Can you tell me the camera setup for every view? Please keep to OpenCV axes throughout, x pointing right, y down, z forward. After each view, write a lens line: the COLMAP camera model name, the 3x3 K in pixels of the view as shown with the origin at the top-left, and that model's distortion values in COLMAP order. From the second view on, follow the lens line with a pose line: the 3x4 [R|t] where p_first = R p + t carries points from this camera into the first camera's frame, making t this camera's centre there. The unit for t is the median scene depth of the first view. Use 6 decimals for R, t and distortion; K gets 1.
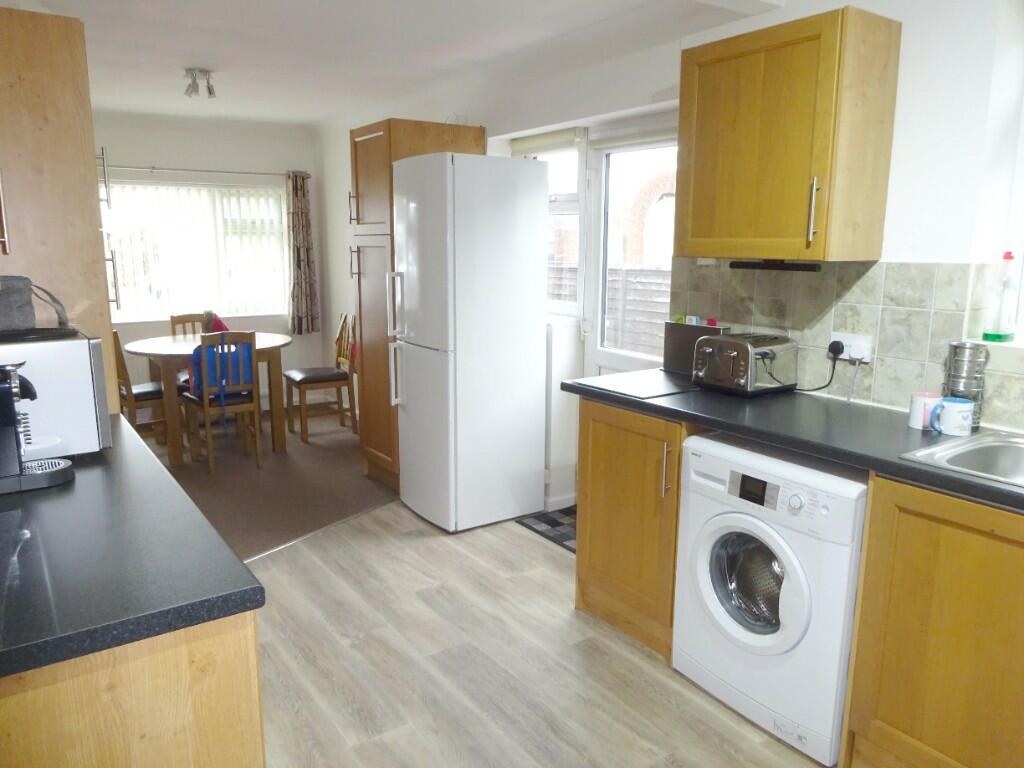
lens RADIAL K [[748.5, 0, 510.3], [0, 748.5, 381.3], [0, 0, 1]] dist [-0.013751, 0.004422]
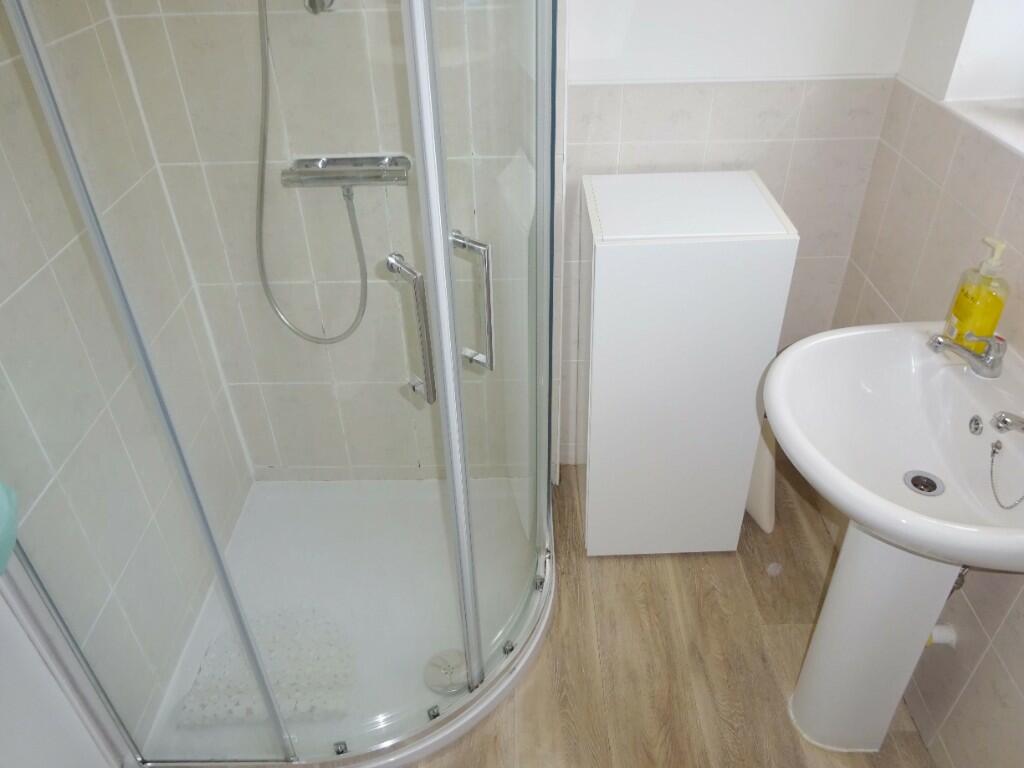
lens RADIAL K [[748.5, 0, 512.7], [0, 748.5, 381.0], [0, 0, 1]] dist [-0.013751, 0.004422]
pose [[-0.822905, -0.314407, 0.473261, -0.198636], [0.124993, 0.712364, 0.690590, -0.150979], [-0.554260, 0.627444, -0.546909, 0.679256]]
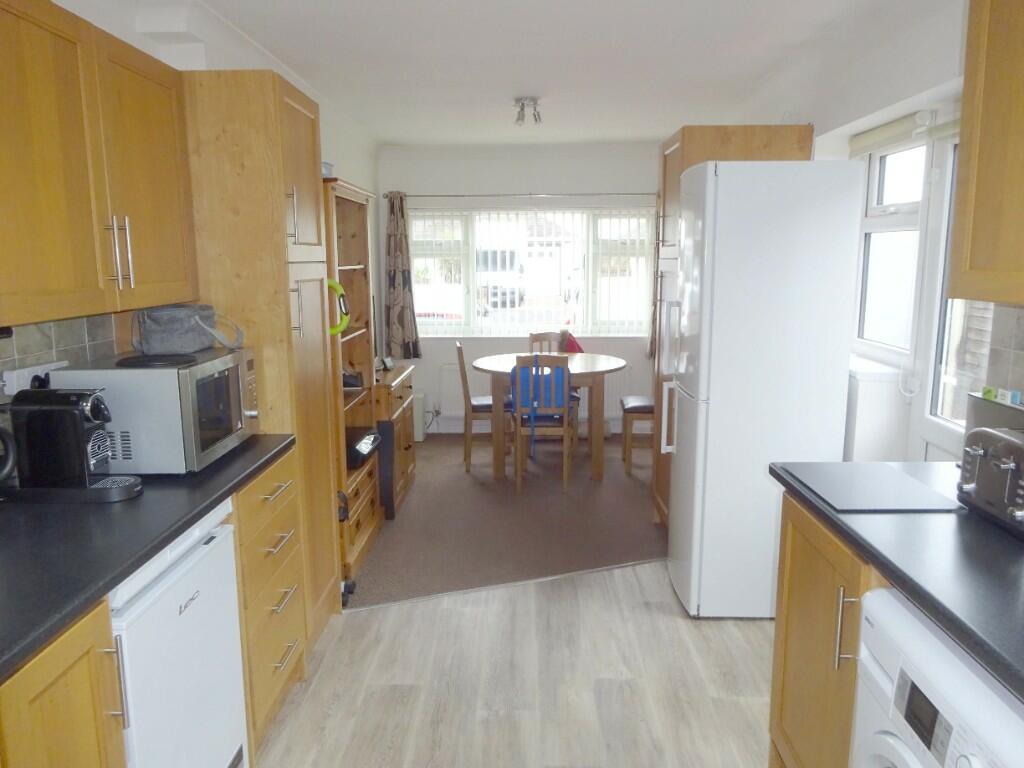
lens RADIAL K [[748.5, 0, 508.3], [0, 748.5, 380.7], [0, 0, 1]] dist [-0.013751, 0.004422]
pose [[0.806492, 0.089621, -0.584413, 0.213685], [-0.100708, 0.994823, 0.013582, -0.048552], [0.582605, 0.047902, 0.811343, 0.190005]]
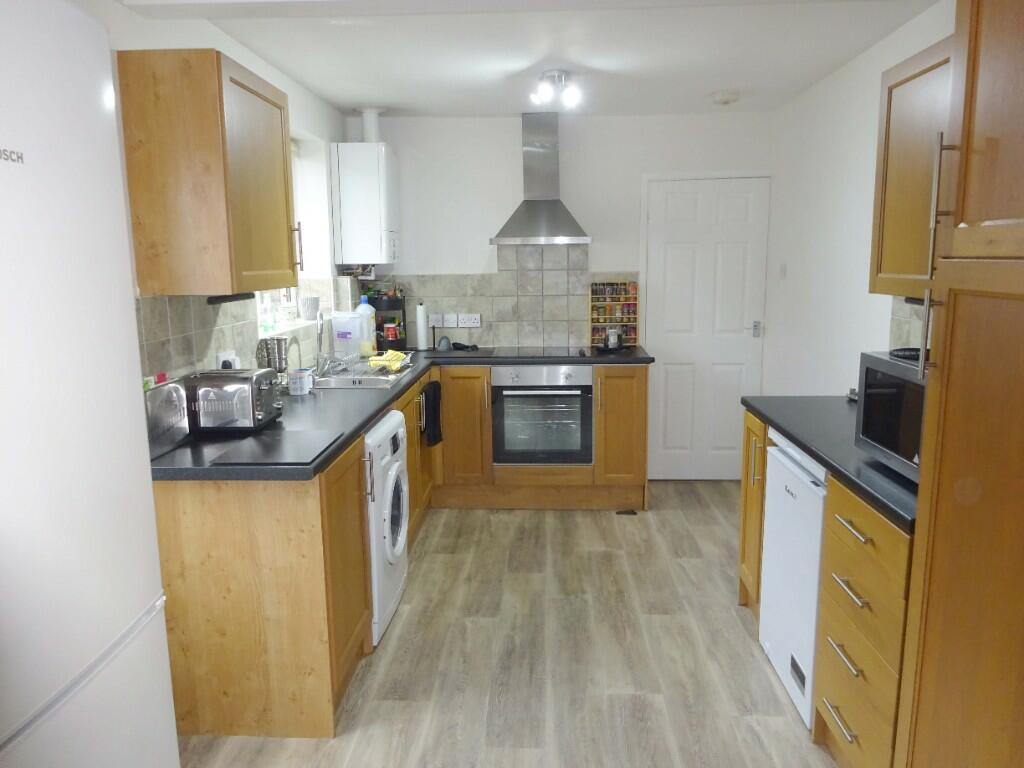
lens RADIAL K [[748.5, 0, 515.2], [0, 748.5, 388.2], [0, 0, 1]] dist [-0.013751, 0.004422]
pose [[-0.798673, -0.093491, 0.594458, -0.388670], [0.123304, 0.941473, 0.313728, -0.208457], [-0.588997, 0.323865, -0.740401, 1.051347]]
